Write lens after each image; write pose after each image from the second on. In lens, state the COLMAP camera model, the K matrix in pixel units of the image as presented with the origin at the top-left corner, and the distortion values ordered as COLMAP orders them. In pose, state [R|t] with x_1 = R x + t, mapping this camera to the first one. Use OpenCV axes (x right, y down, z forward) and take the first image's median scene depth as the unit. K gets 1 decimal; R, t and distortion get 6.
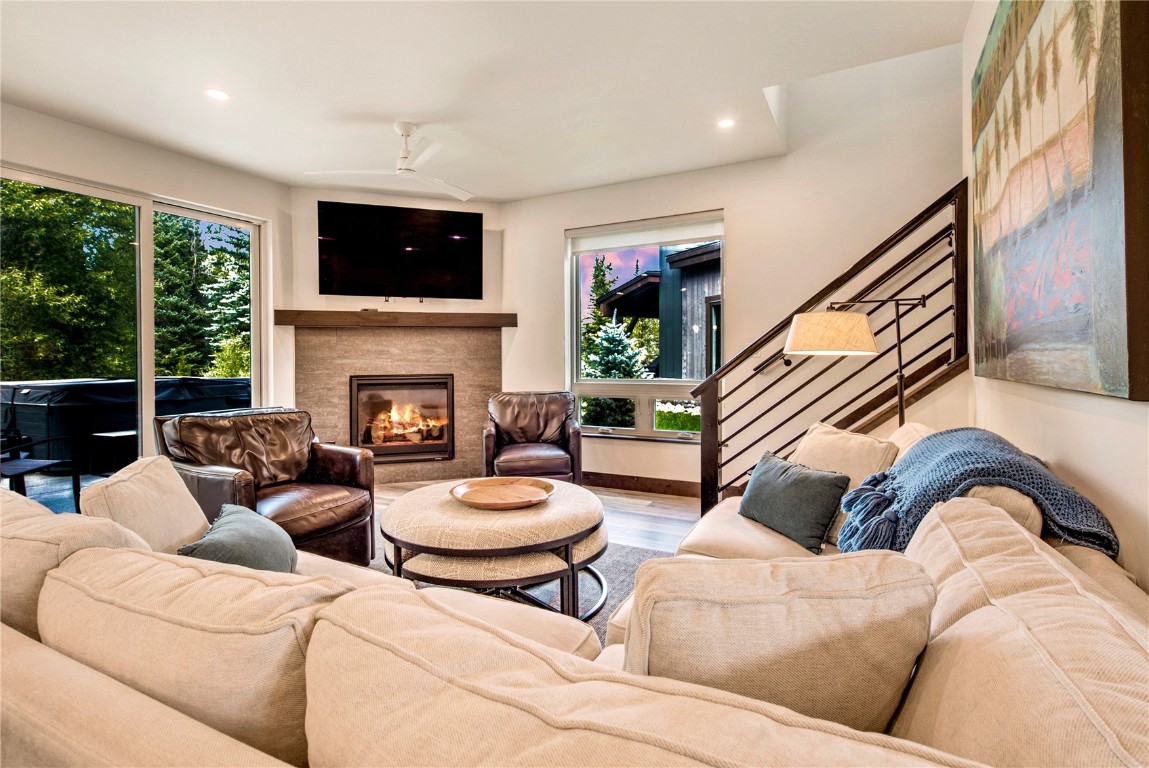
lens RADIAL K [[551.9, 0, 573.4], [0, 551.9, 362.6], [0, 0, 1]] dist [-0.002016, -0.000391]
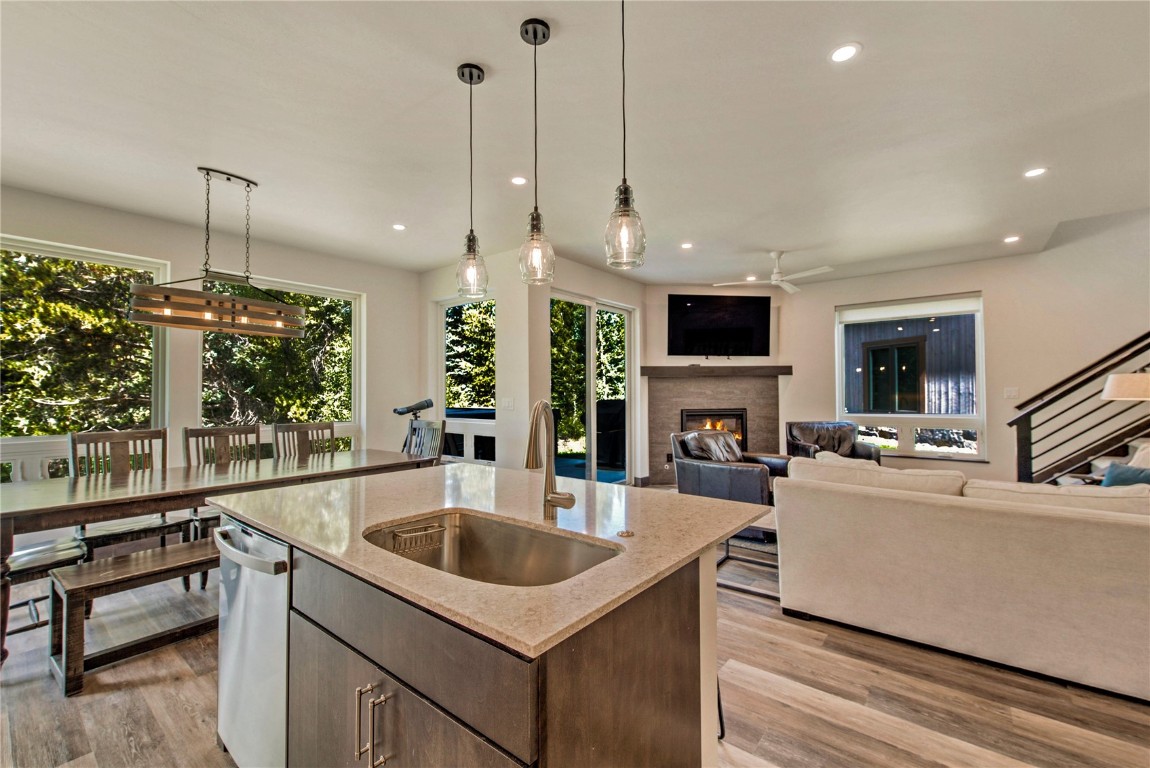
lens RADIAL K [[478.0, 0, 569.9], [0, 478.0, 384.3], [0, 0, 1]] dist [-0.003034, -0.000842]
pose [[0.980453, -0.002983, -0.196729, -0.429924], [-0.001332, 0.999762, -0.021797, -0.014560], [0.196747, 0.021632, 0.980216, -0.309830]]
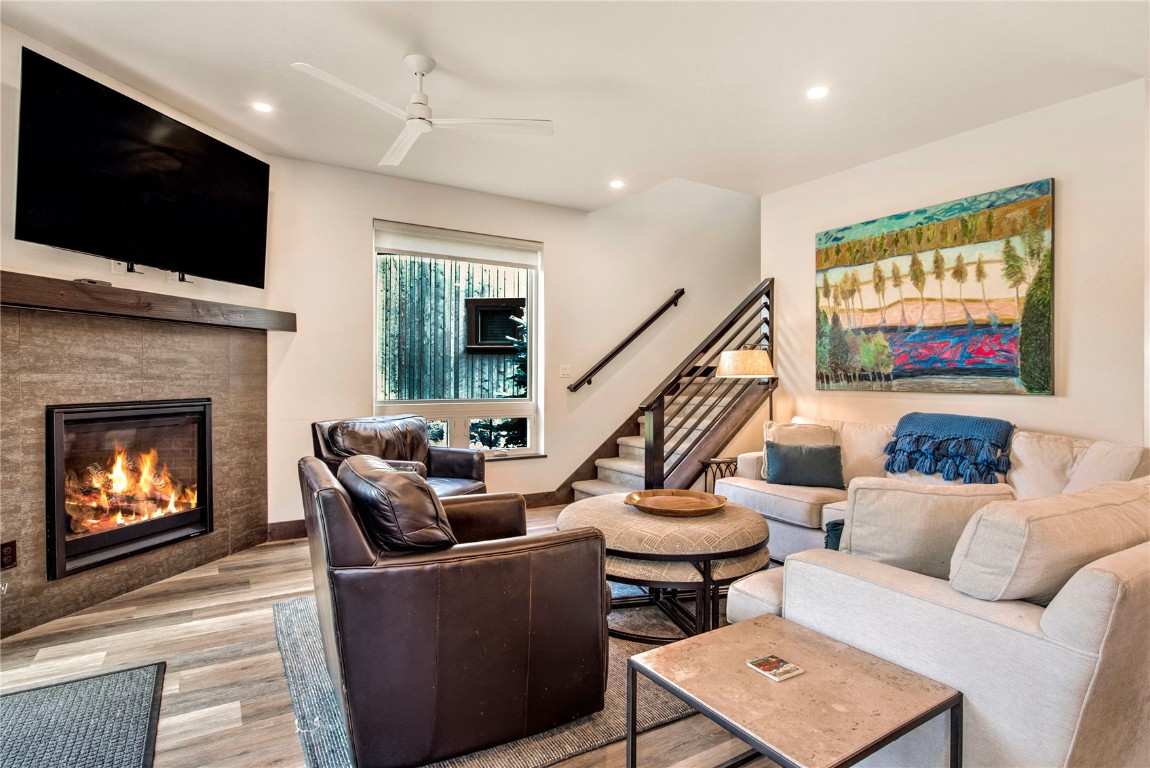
lens RADIAL K [[597.8, 0, 581.1], [0, 597.8, 380.4], [0, 0, 1]] dist [0.000790, 0.003909]
pose [[0.501910, 0.004010, 0.864910, -0.613894], [-0.005234, 0.999985, -0.001599, -0.001284], [-0.864904, -0.003725, 0.501924, 0.285069]]
